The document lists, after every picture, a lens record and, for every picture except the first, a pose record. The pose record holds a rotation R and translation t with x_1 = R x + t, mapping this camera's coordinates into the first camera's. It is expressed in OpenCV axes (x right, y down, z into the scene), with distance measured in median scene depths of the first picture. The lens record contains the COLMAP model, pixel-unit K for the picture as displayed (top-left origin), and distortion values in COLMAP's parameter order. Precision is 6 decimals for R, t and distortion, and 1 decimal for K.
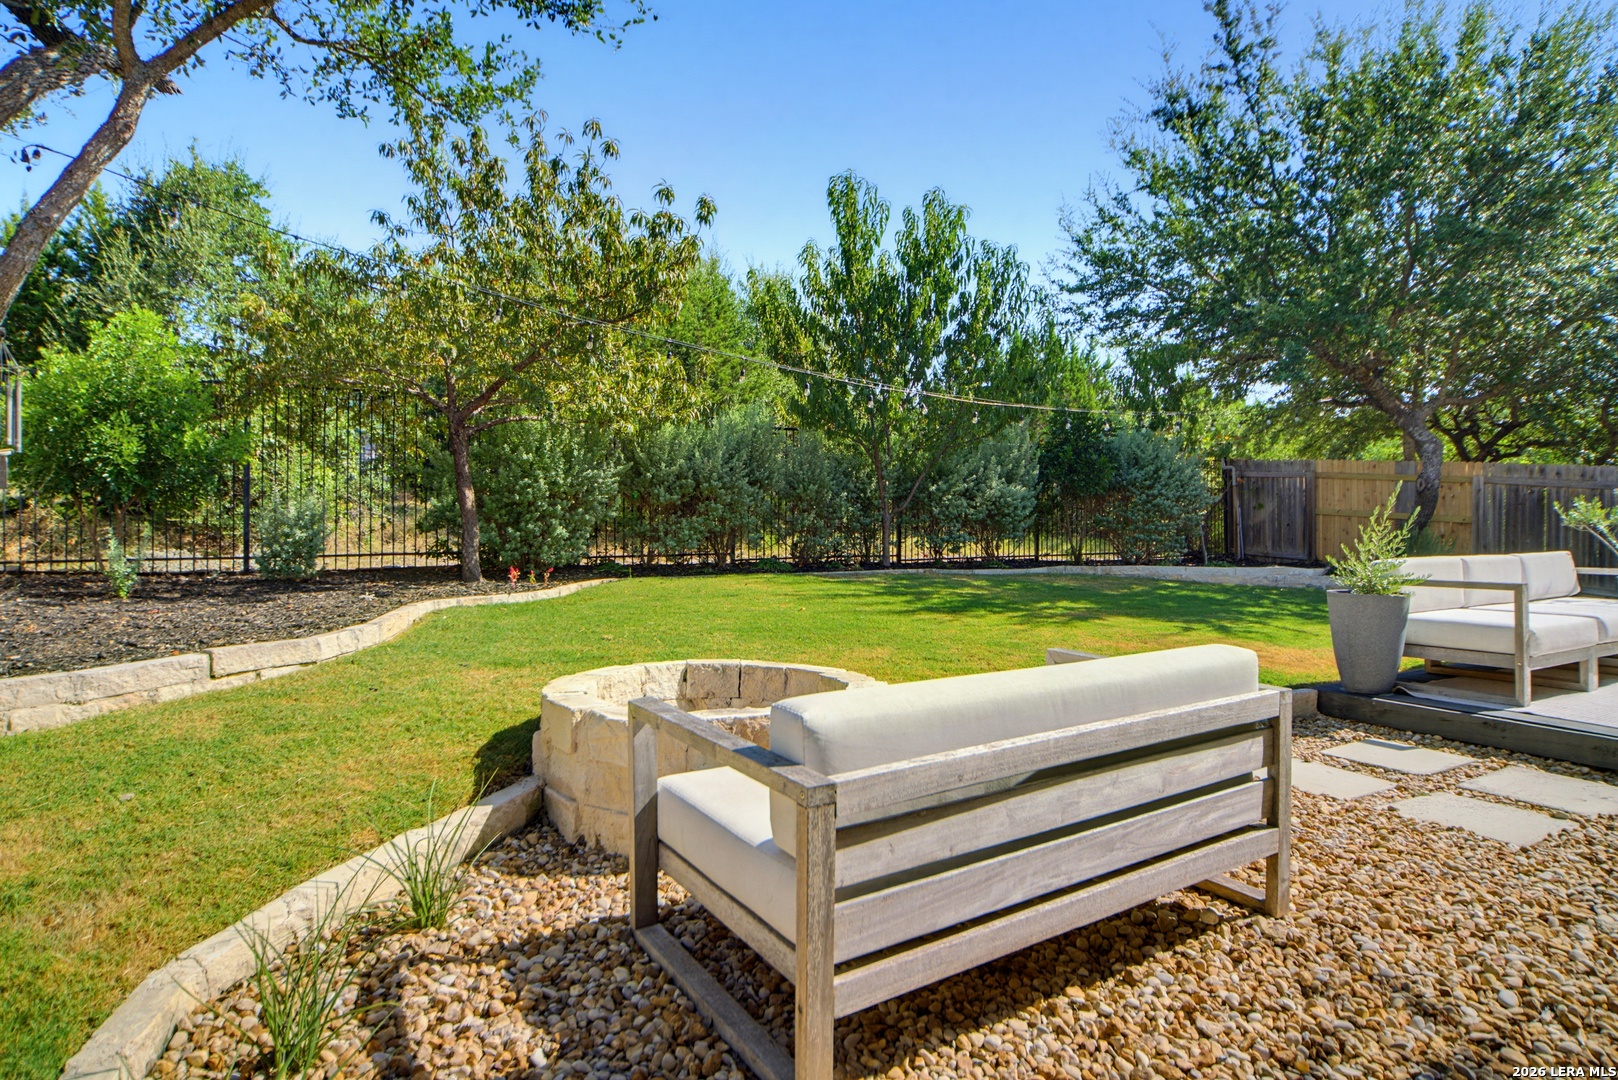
lens RADIAL K [[951.8, 0, 804.3], [0, 951.8, 530.9], [0, 0, 1]] dist [-0.006179, 0.001553]
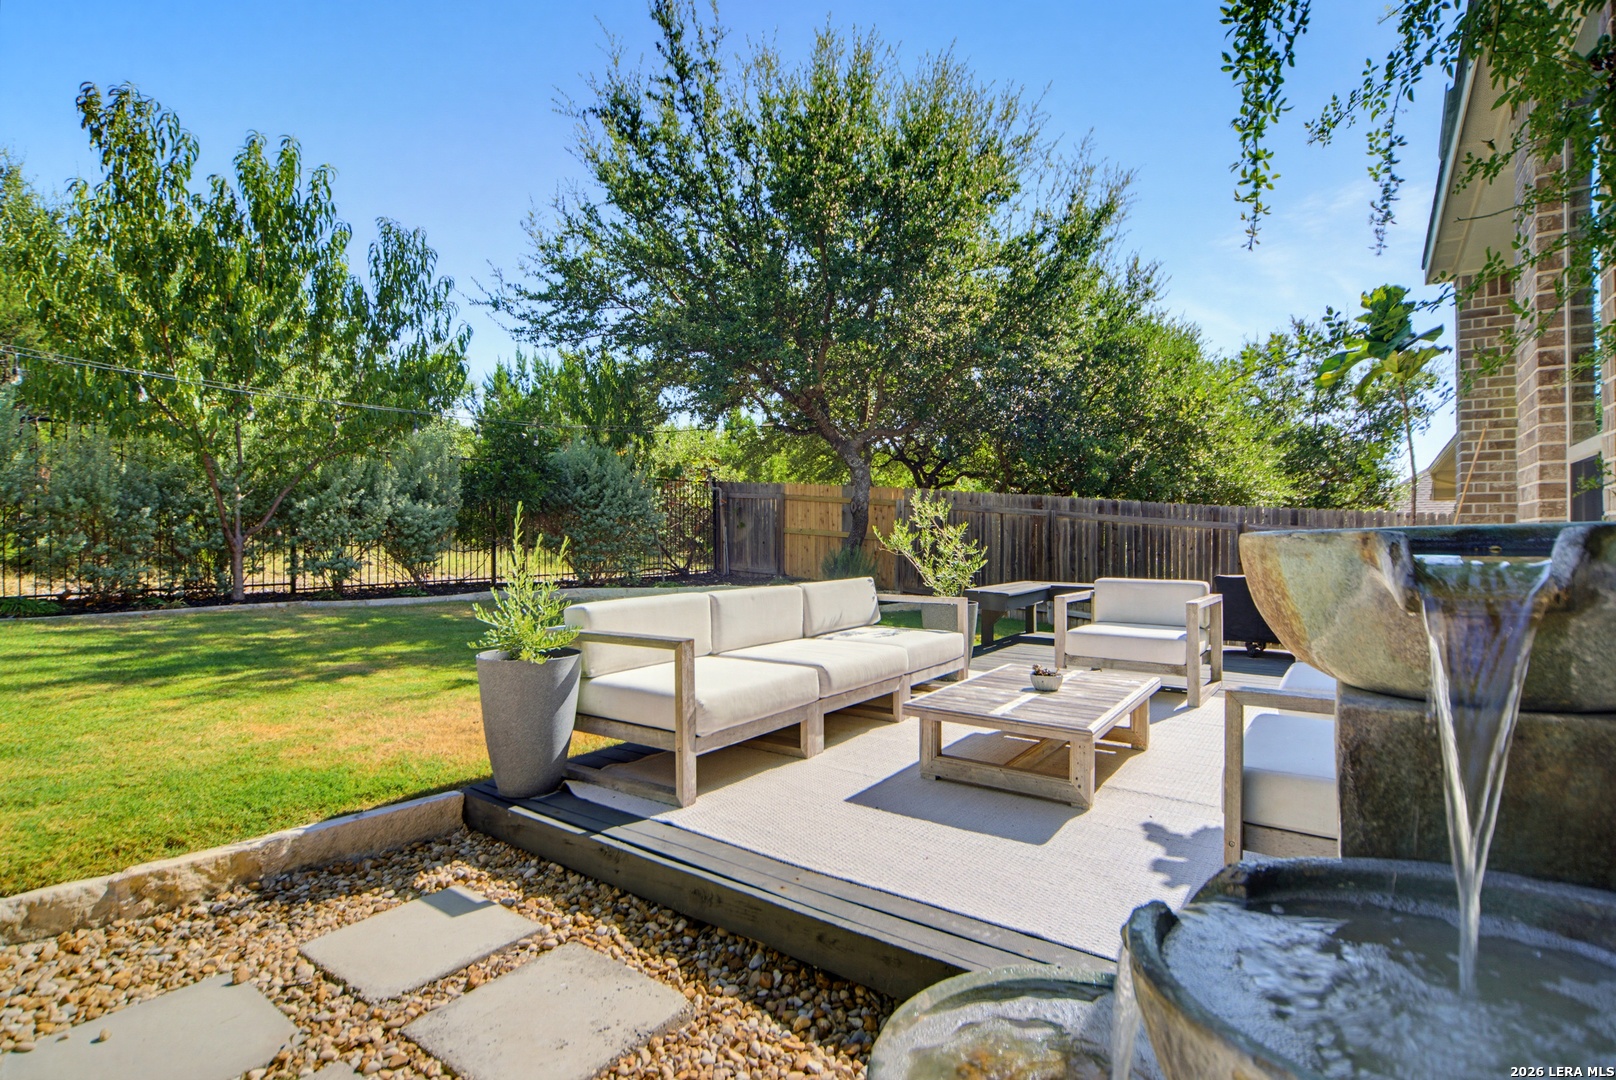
lens RADIAL K [[822.2, 0, 808.0], [0, 822.2, 540.0], [0, 0, 1]] dist [0.004509, 0.000674]
pose [[0.929092, -0.002746, 0.369839, 0.258350], [0.005677, 0.999961, -0.006835, -0.005644], [-0.369805, 0.008450, 0.929071, 0.157560]]
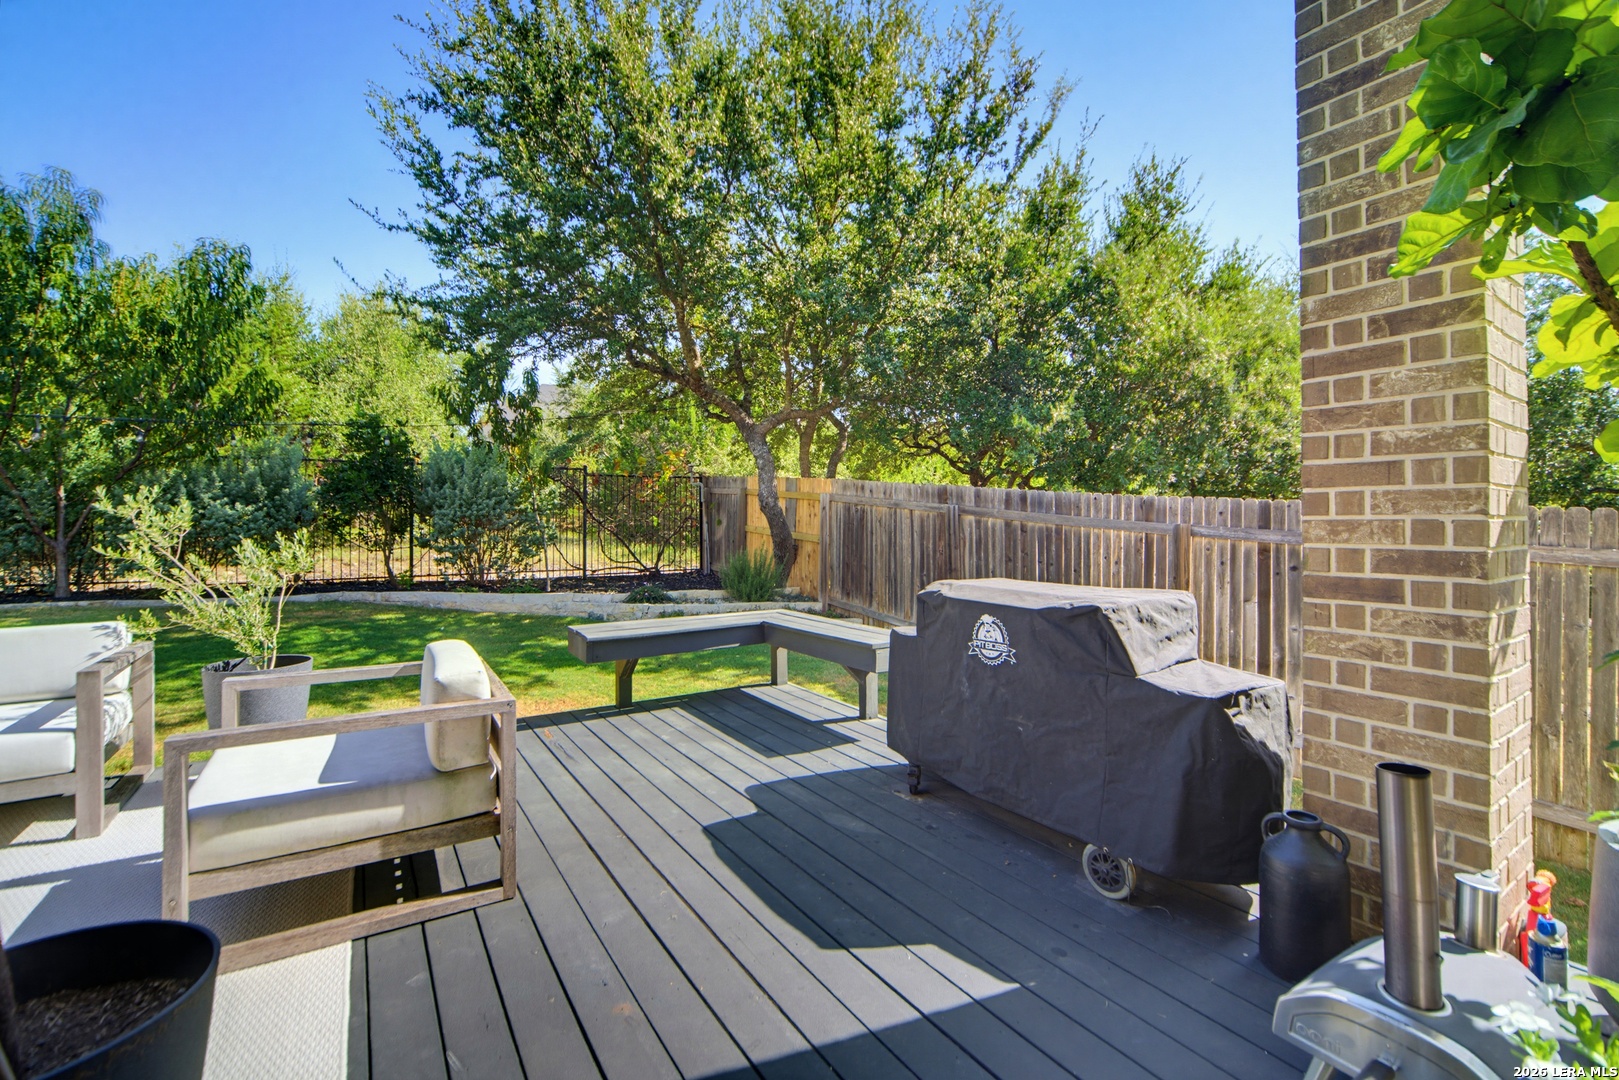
lens RADIAL K [[700.5, 0, 806.8], [0, 700.5, 520.7], [0, 0, 1]] dist [-0.000614, 0.000027]
pose [[0.999859, 0.001358, -0.016748, 0.767058], [-0.001694, 0.999797, -0.020077, -0.020285], [0.016718, 0.020102, 0.999658, 0.336122]]
